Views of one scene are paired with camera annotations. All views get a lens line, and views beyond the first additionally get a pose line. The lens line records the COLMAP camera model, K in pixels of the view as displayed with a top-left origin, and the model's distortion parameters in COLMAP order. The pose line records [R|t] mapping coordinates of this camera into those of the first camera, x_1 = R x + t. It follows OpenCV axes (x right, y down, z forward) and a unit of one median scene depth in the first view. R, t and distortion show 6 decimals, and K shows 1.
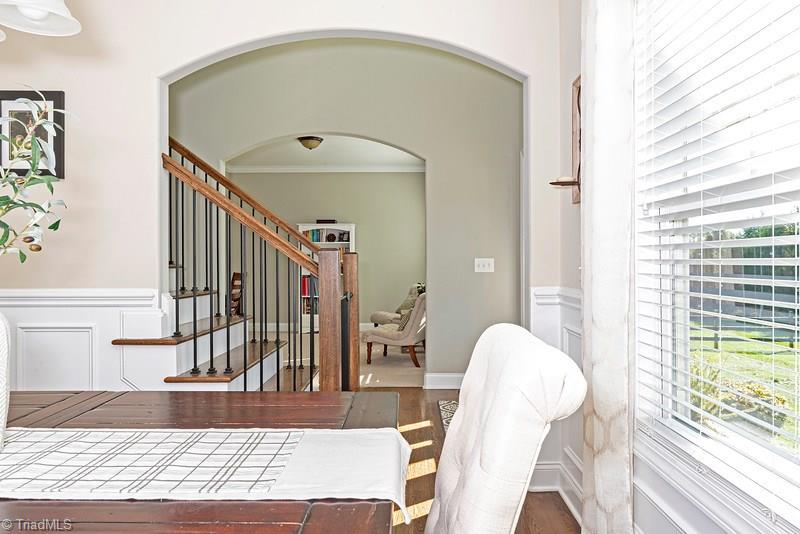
lens RADIAL K [[530.5, 0, 400.0], [0, 530.5, 267.0], [0, 0, 1]] dist [0.000184, -0.000002]
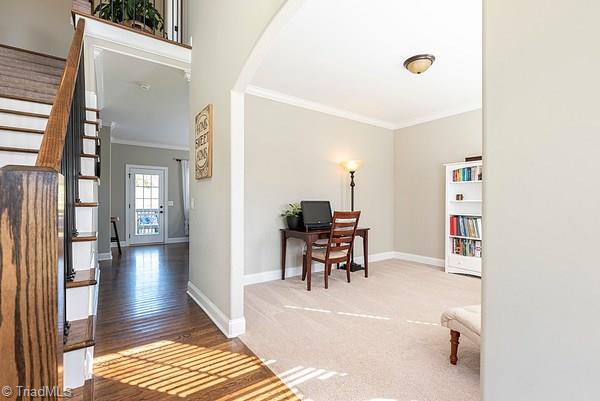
lens RADIAL K [[272.1, 0, 304.0], [0, 272.1, 204.2], [0, 0, 1]] dist [-0.001633, -0.000432]
pose [[0.595134, 0.004323, -0.803615, 0.064045], [-0.008207, 0.999966, -0.000698, -0.001720], [0.803585, 0.007011, 0.595149, 0.465749]]
